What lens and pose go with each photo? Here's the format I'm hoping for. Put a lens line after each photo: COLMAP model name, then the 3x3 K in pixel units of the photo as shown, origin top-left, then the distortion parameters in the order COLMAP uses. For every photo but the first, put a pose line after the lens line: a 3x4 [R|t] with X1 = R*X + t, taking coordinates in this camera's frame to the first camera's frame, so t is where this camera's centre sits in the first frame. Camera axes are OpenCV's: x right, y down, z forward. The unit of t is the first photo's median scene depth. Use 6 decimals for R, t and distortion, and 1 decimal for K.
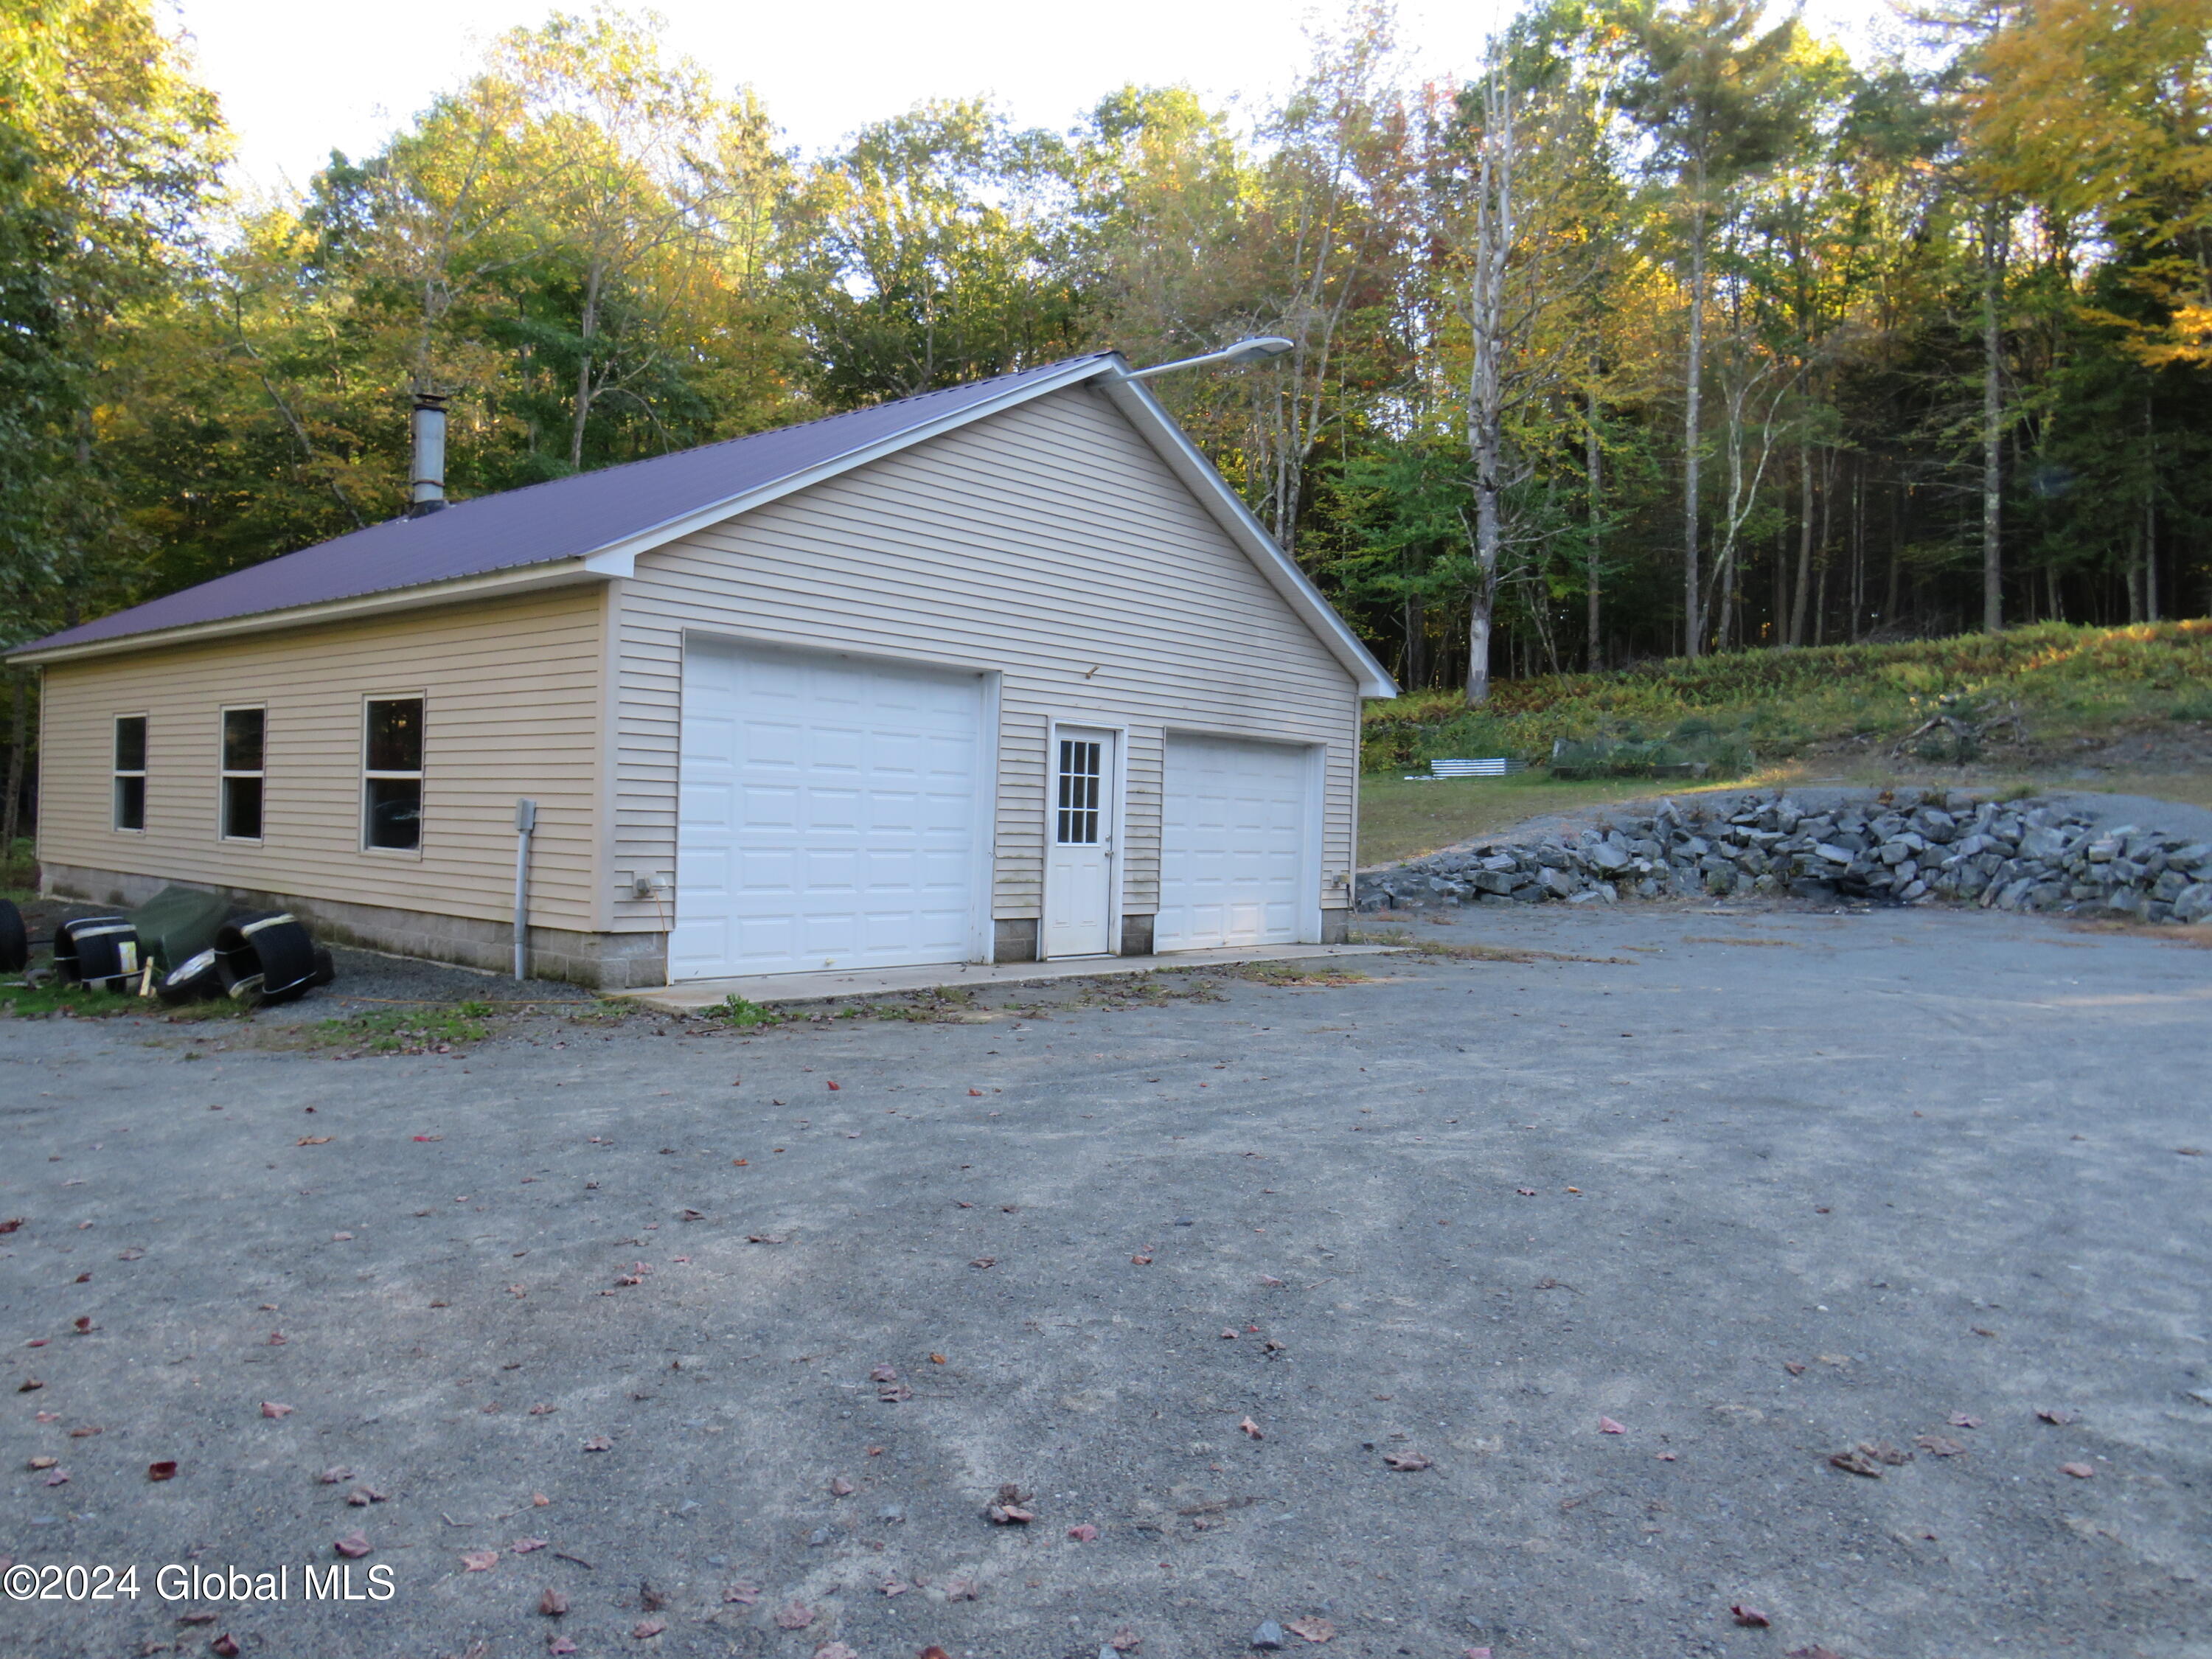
lens RADIAL K [[1579.6, 0, 1120.6], [0, 1579.6, 844.6], [0, 0, 1]] dist [-0.027355, 0.016949]
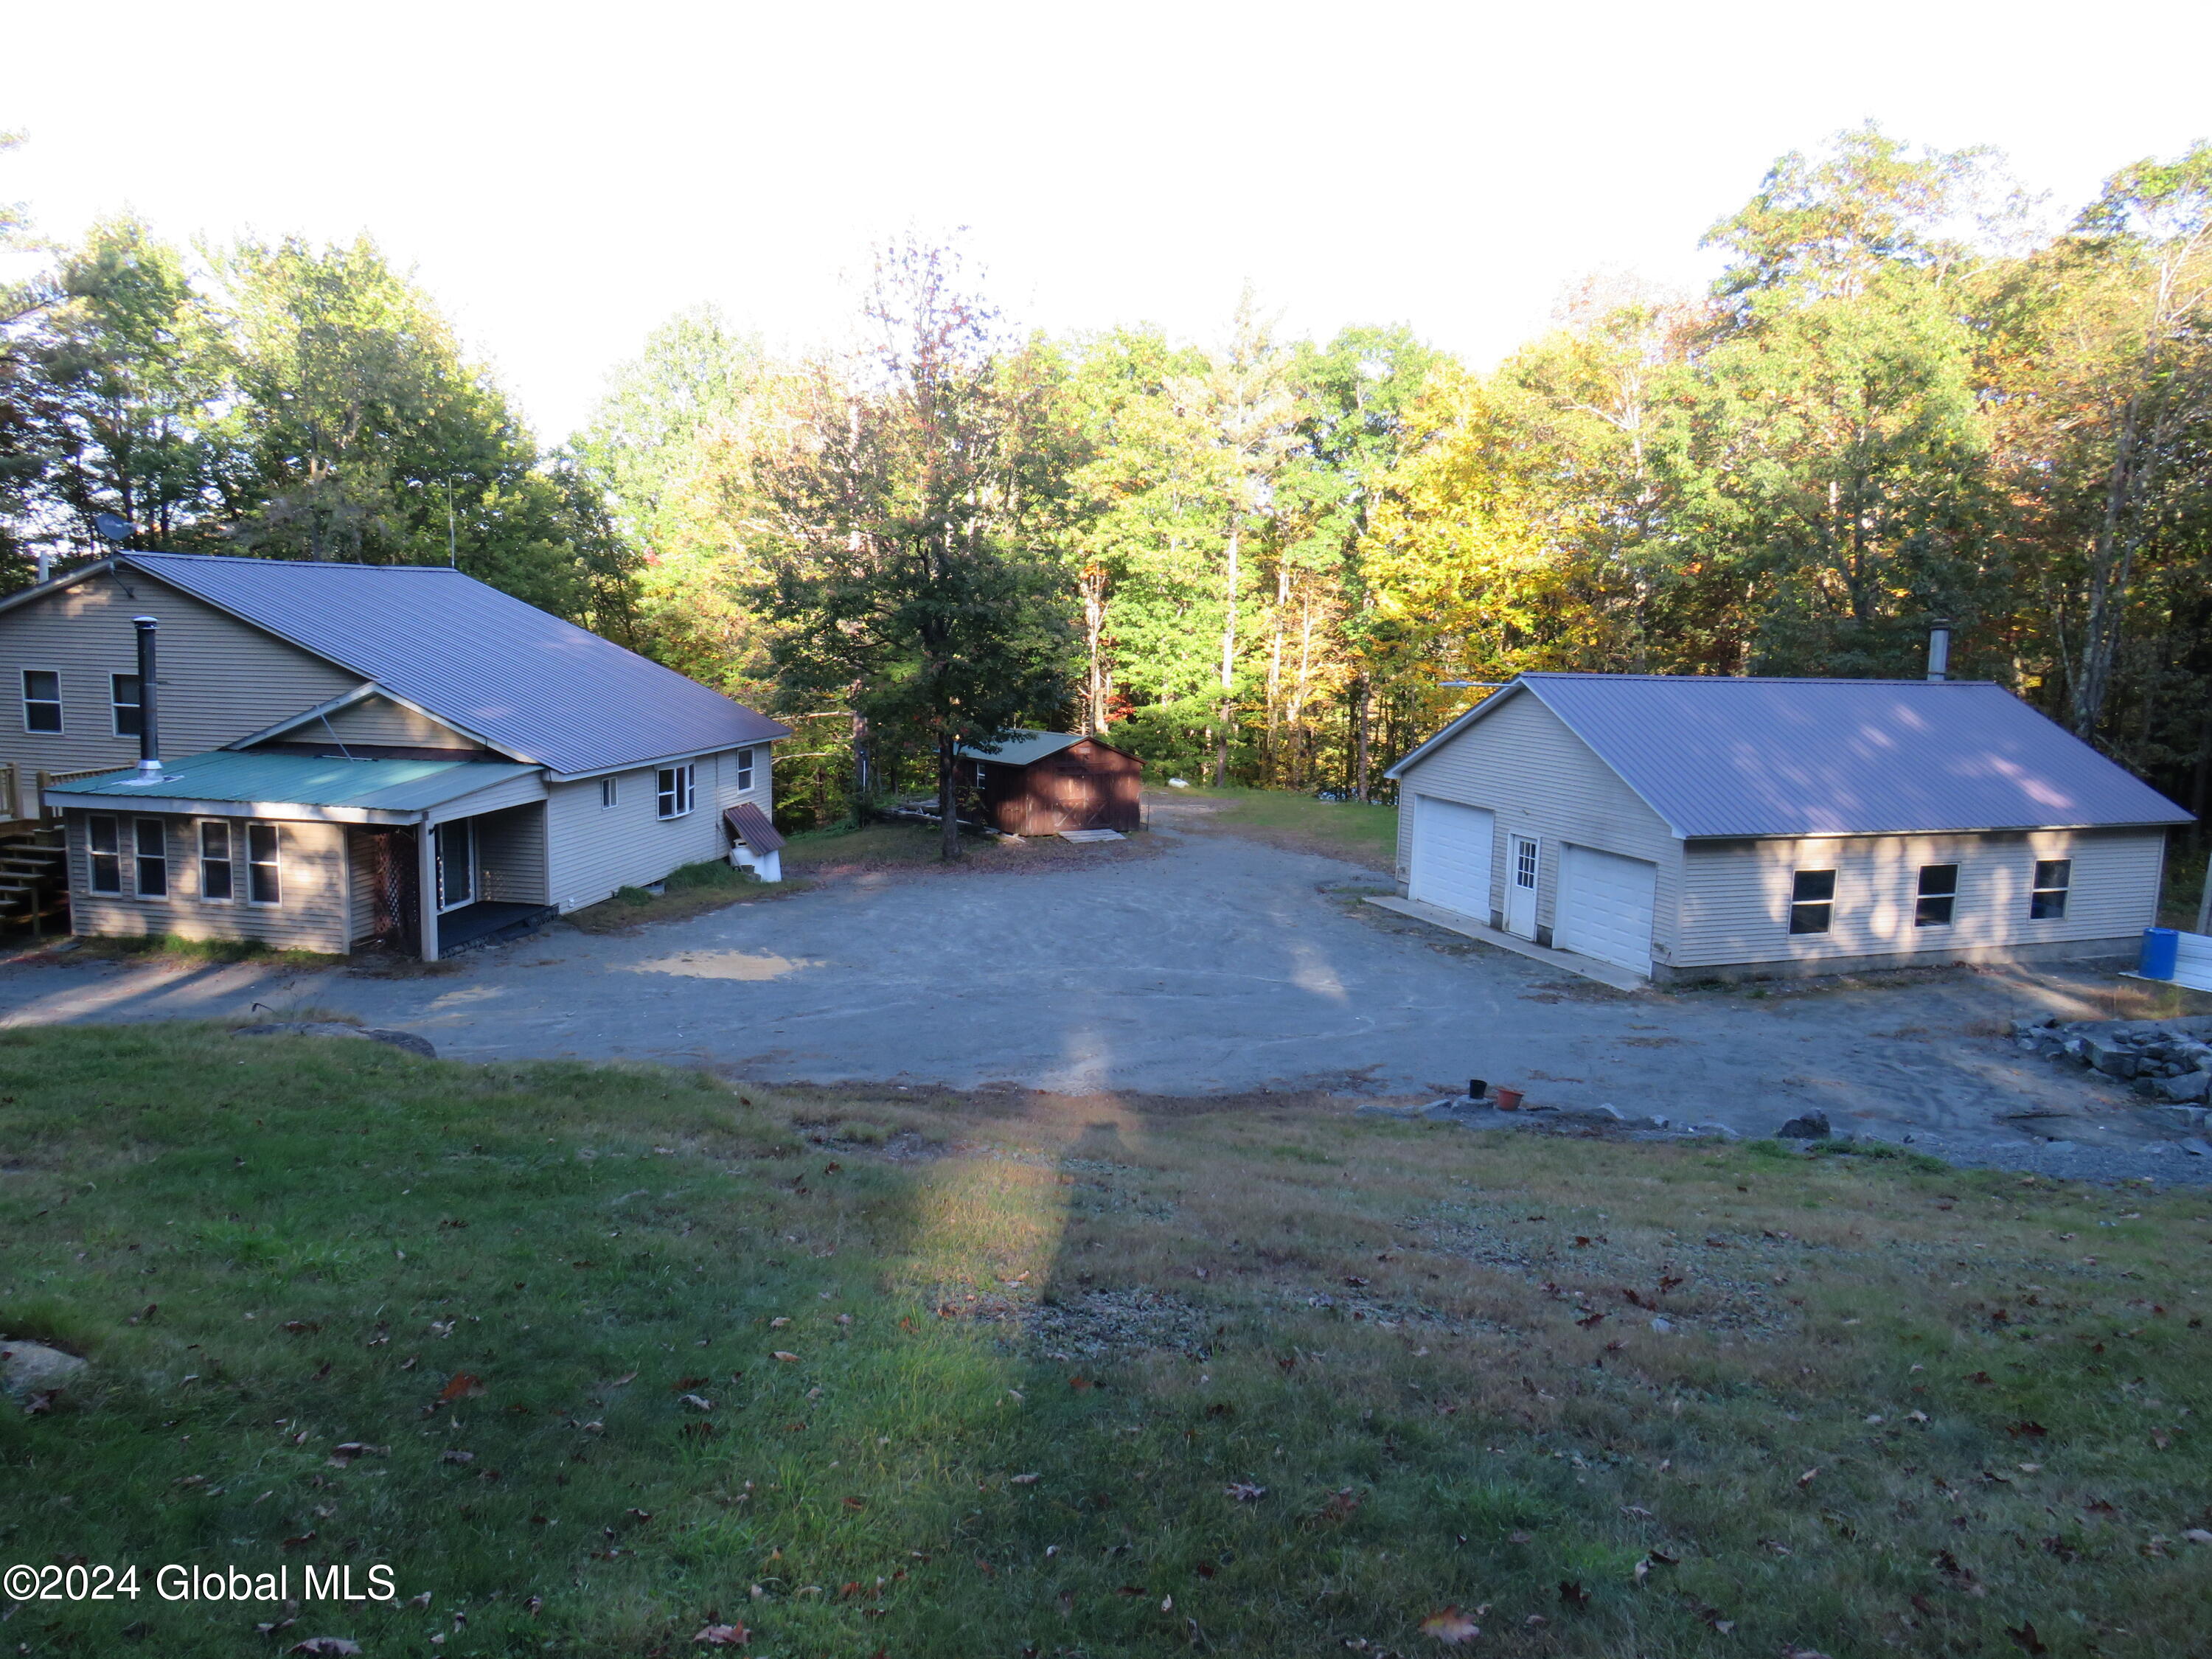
lens RADIAL K [[1579.6, 0, 1097.4], [0, 1579.6, 827.2], [0, 0, 1]] dist [-0.027355, 0.016949]
pose [[-0.453514, 0.074071, -0.888166, 0.834836], [-0.057251, 0.992061, 0.111968, -0.112560], [0.889409, 0.101627, -0.445673, 0.537691]]
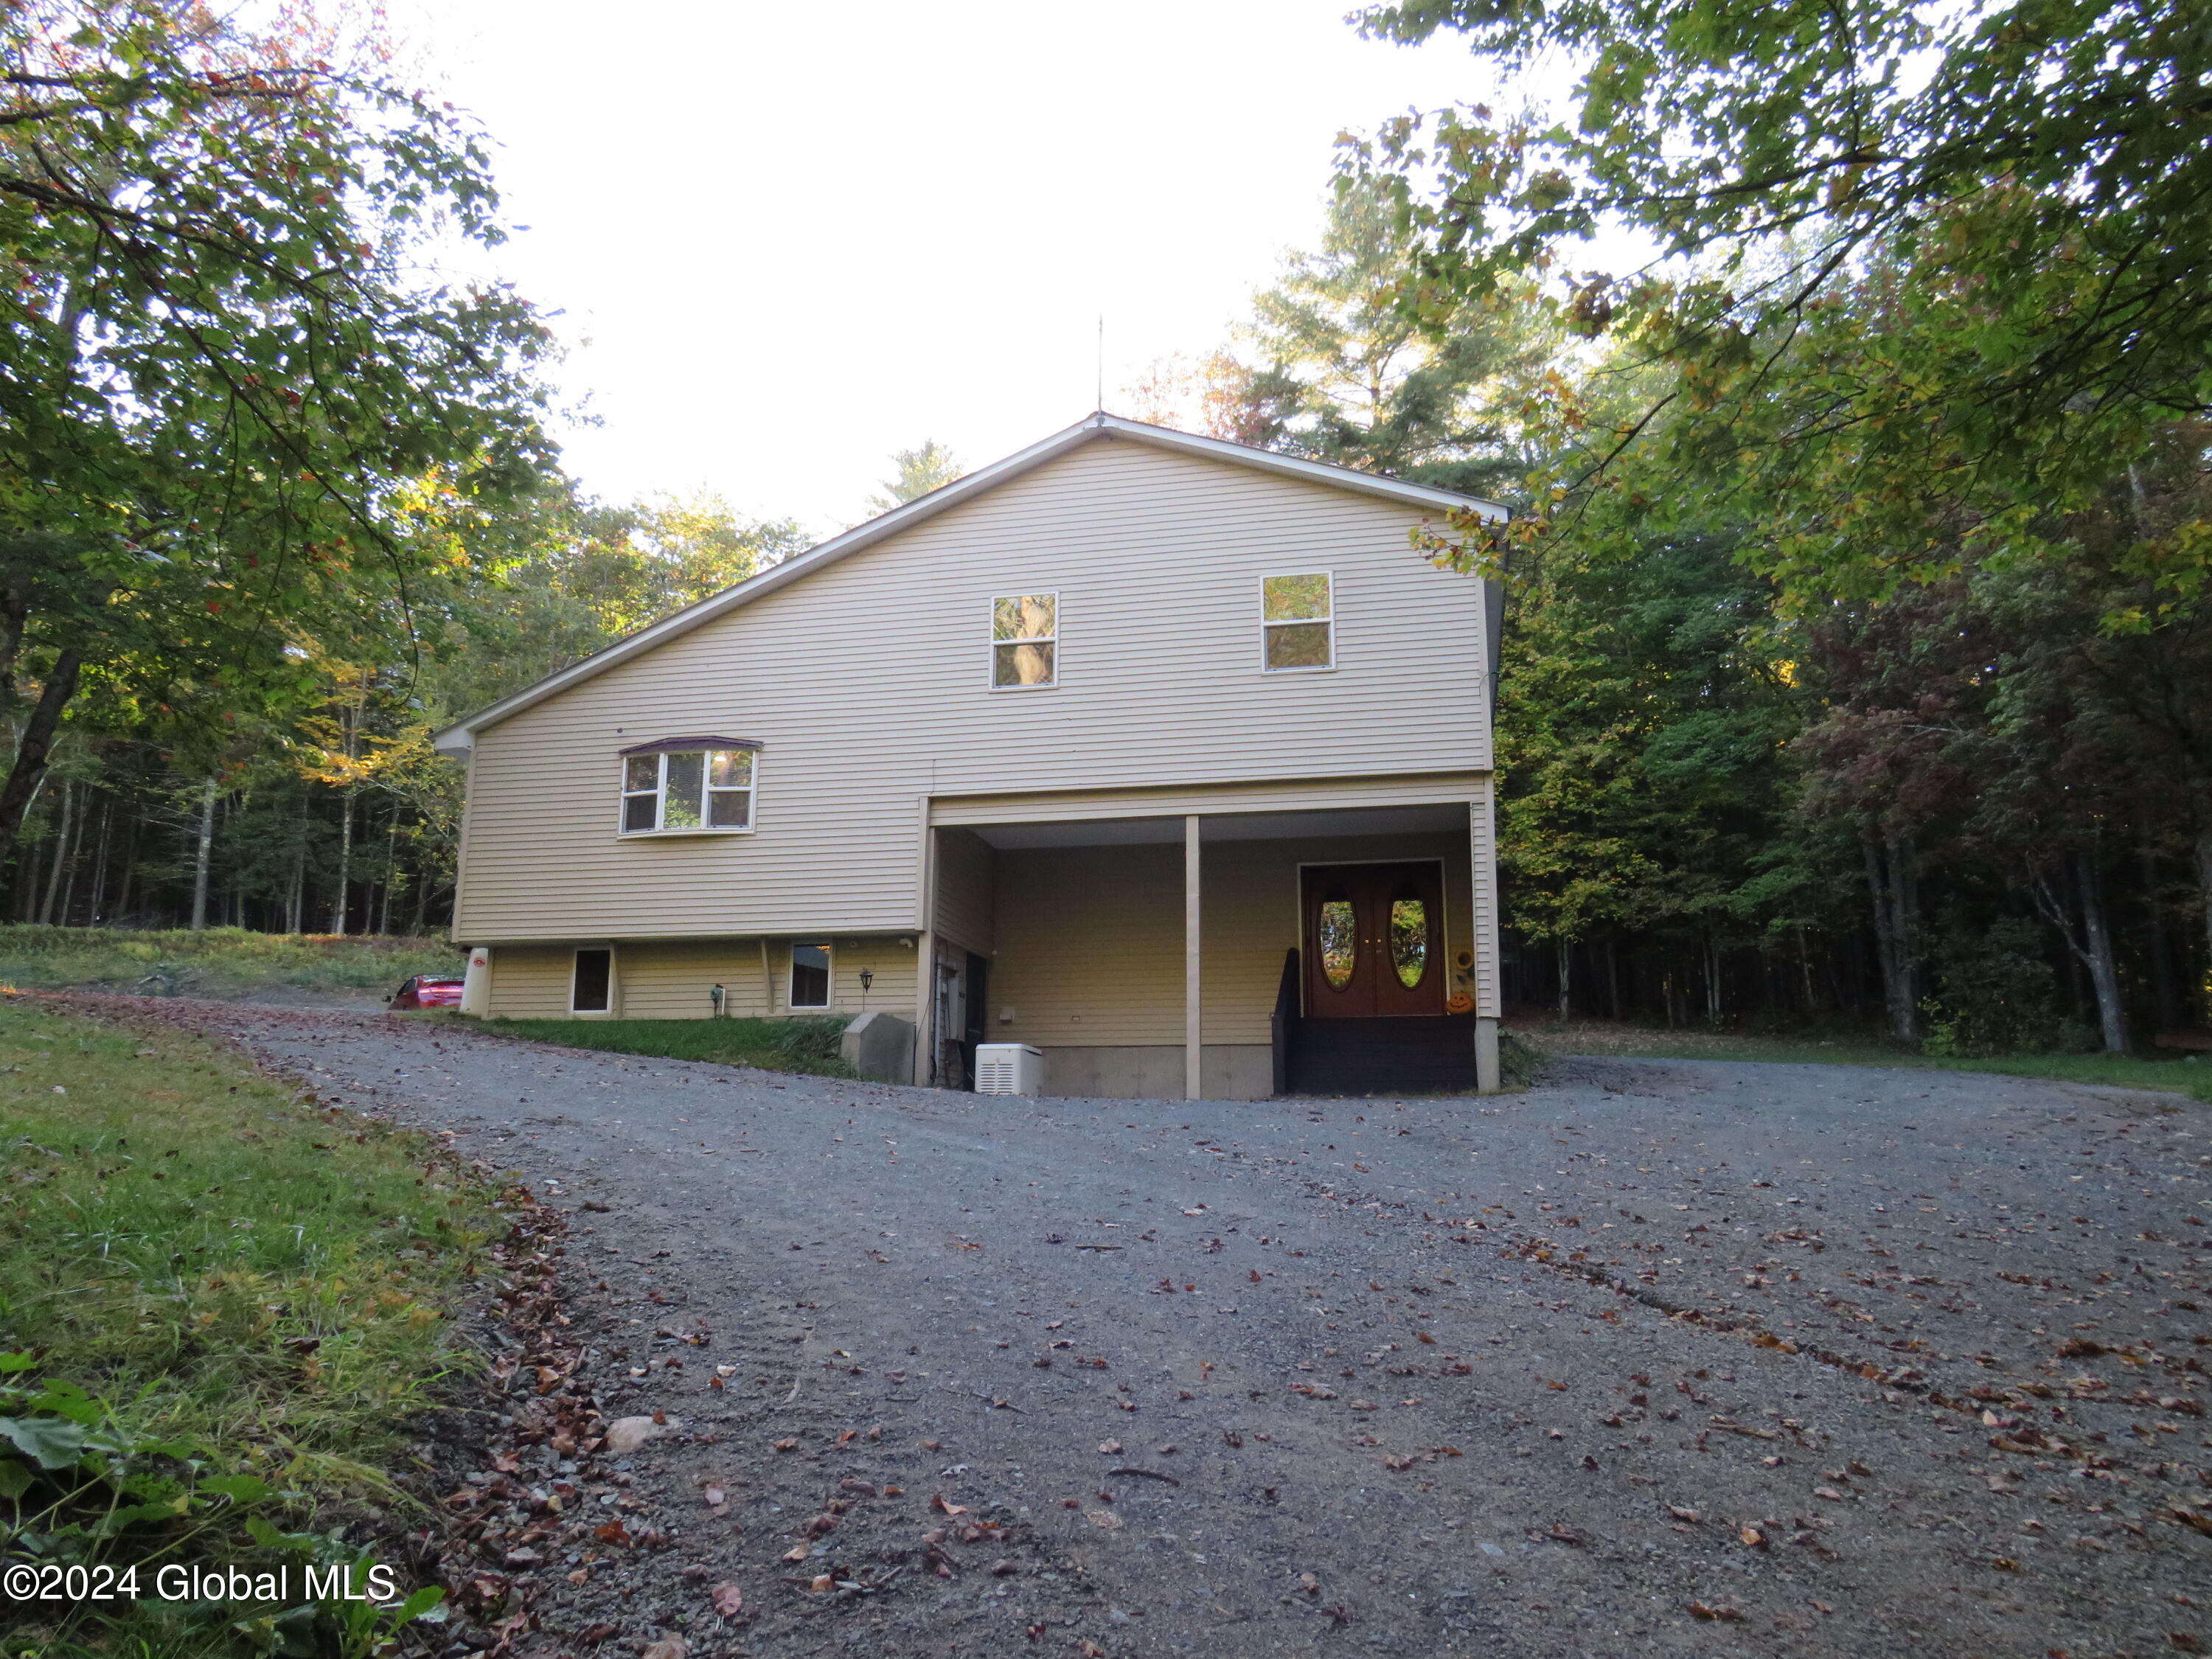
lens RADIAL K [[1579.6, 0, 1087.1], [0, 1579.6, 831.4], [0, 0, 1]] dist [-0.027355, 0.016949]
pose [[0.524963, 0.158972, 0.836147, -0.300940], [0.017734, 0.980146, -0.197483, 0.094425], [-0.850940, 0.118500, 0.511721, -0.570505]]
